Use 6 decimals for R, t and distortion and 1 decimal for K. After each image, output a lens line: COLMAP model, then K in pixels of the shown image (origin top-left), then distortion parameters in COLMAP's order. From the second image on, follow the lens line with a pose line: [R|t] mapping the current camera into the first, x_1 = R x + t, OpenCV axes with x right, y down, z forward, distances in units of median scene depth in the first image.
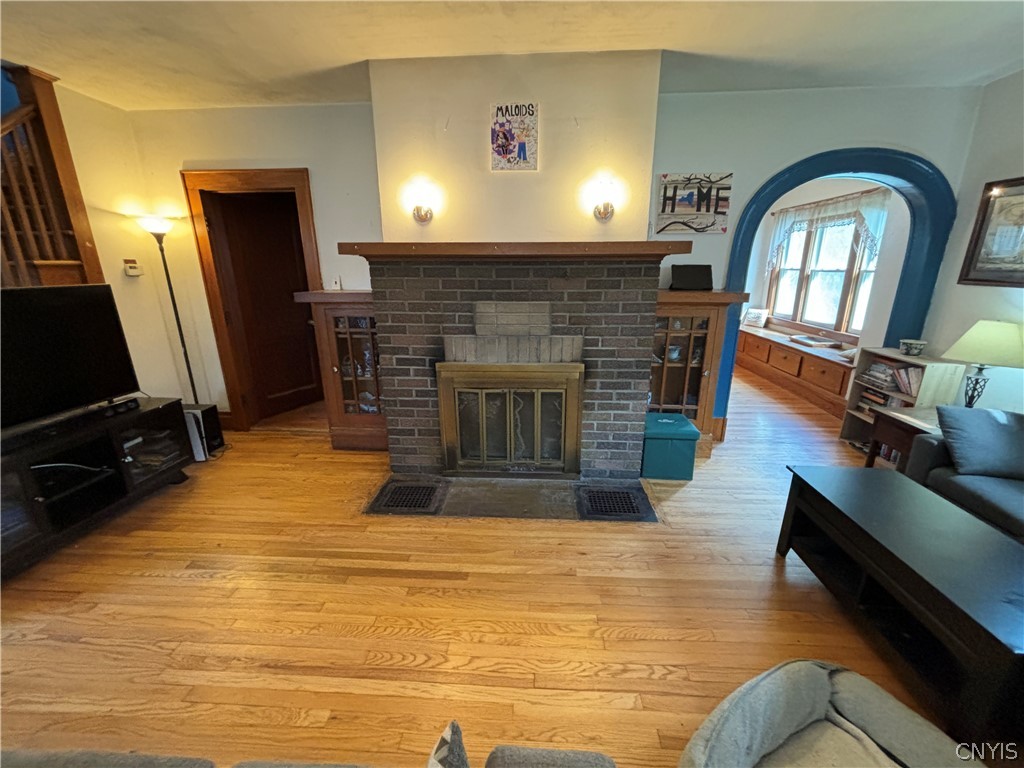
lens RADIAL K [[416.0, 0, 510.4], [0, 416.0, 385.1], [0, 0, 1]] dist [-0.002315, 0.001344]
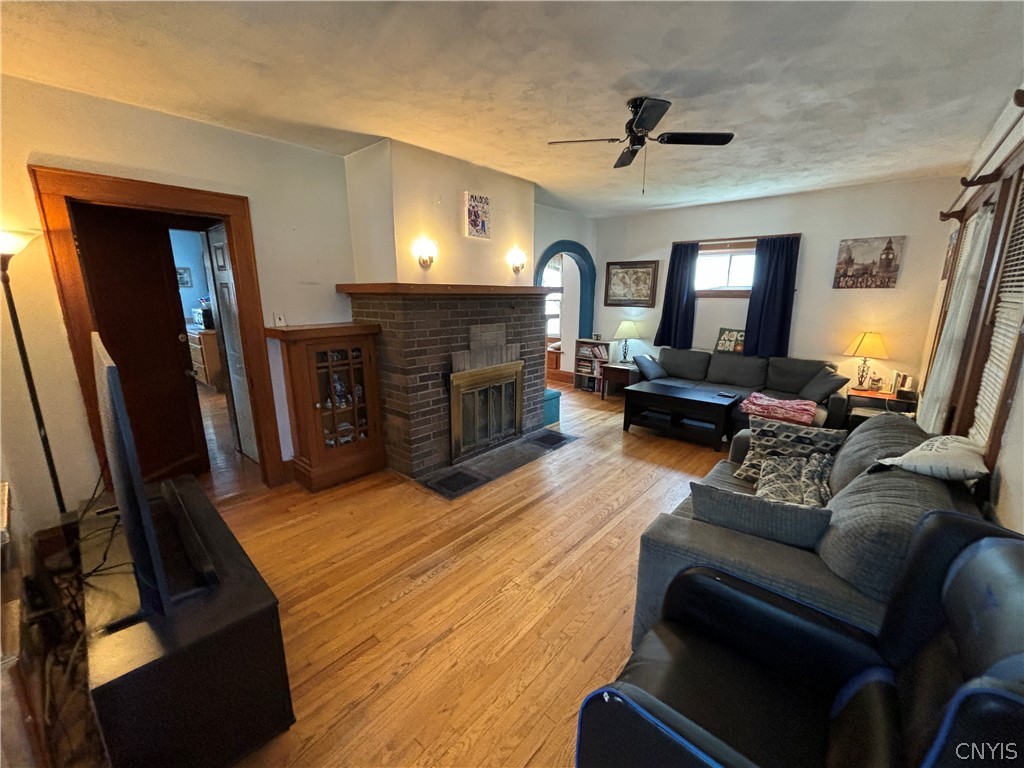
lens RADIAL K [[416.0, 0, 513.1], [0, 416.0, 386.6], [0, 0, 1]] dist [-0.002315, 0.001344]
pose [[0.610317, -0.171577, 0.773353, -1.058566], [0.216355, 0.975248, 0.045627, -0.033094], [-0.762040, 0.139472, 0.632332, 0.036141]]
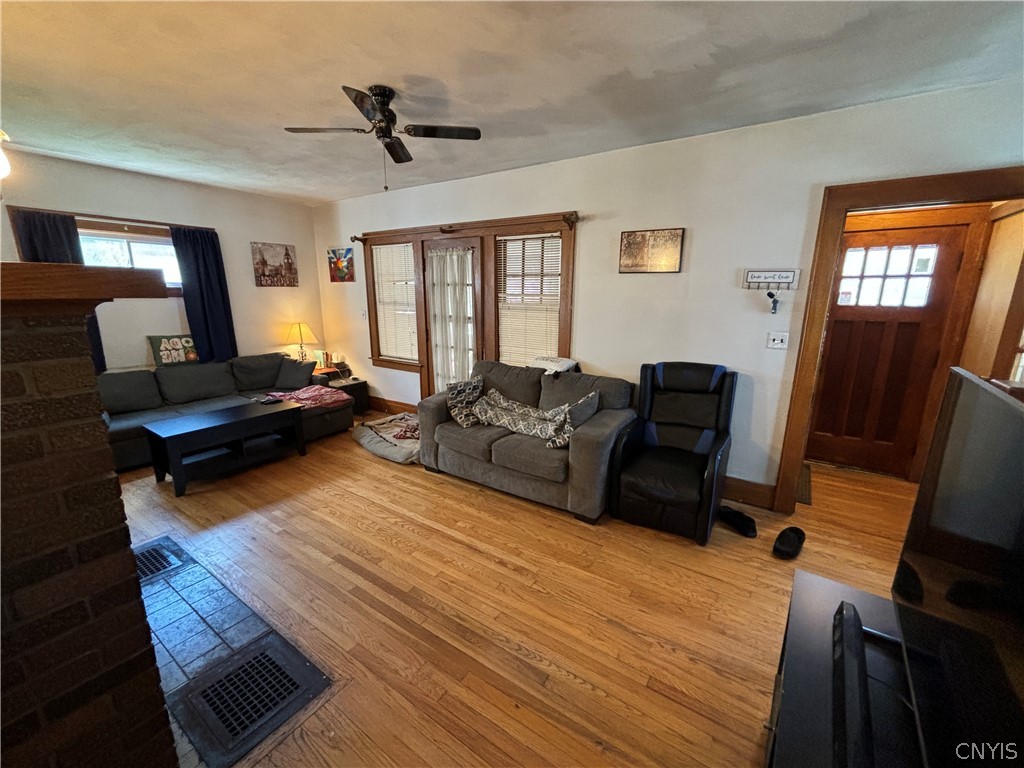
lens RADIAL K [[416.0, 0, 514.3], [0, 416.0, 388.6], [0, 0, 1]] dist [-0.002315, 0.001344]
pose [[-0.864939, -0.117740, 0.487871, -0.812744], [0.135650, 0.881066, 0.453124, -0.338520], [-0.483197, 0.458104, -0.746097, 1.064009]]
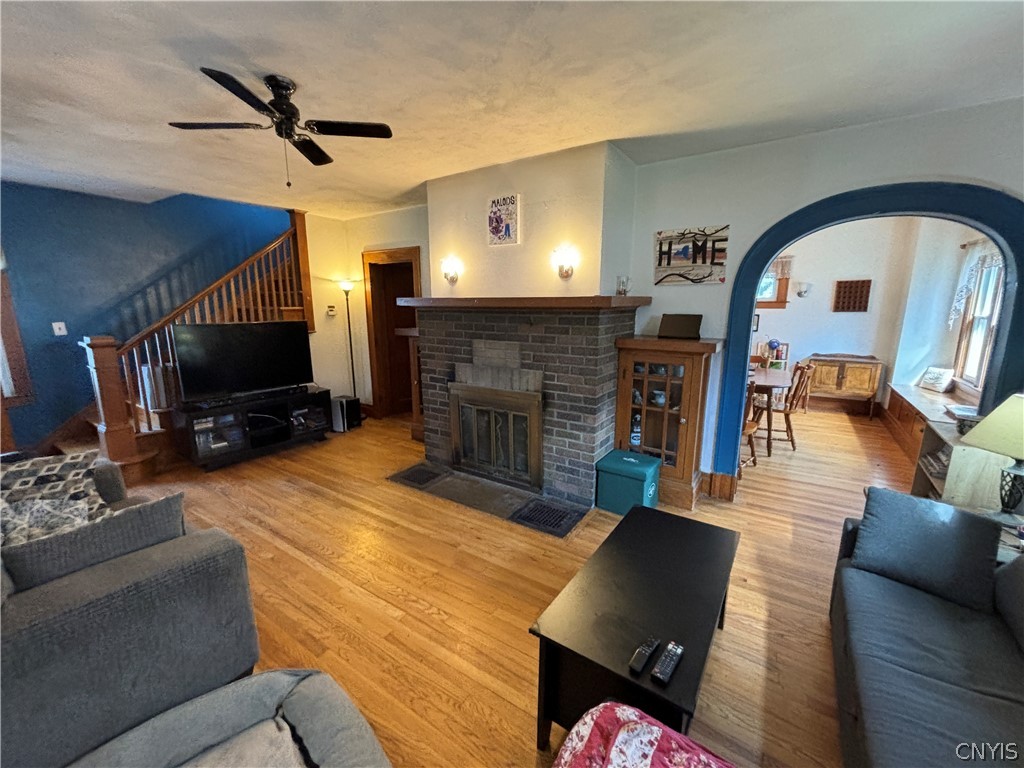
lens RADIAL K [[416.0, 0, 512.8], [0, 416.0, 385.3], [0, 0, 1]] dist [-0.002315, 0.001344]
pose [[0.864885, 0.099698, -0.491970, 0.672379], [-0.141815, 0.988682, -0.048955, -0.006671], [0.481521, 0.112110, 0.869235, -0.084945]]
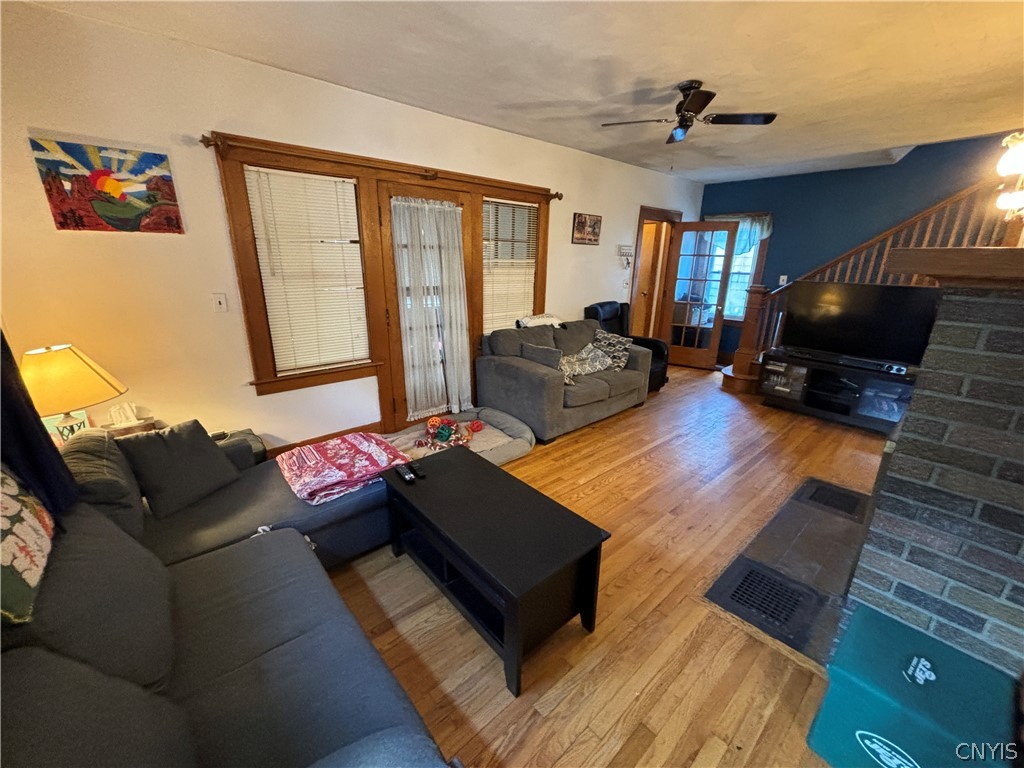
lens RADIAL K [[416.0, 0, 513.2], [0, 416.0, 387.4], [0, 0, 1]] dist [-0.002315, 0.001344]
pose [[-0.701487, 0.207230, -0.681888, 0.975548], [-0.212310, 0.852585, 0.477518, -0.296316], [0.680324, 0.479744, -0.554080, 0.892076]]
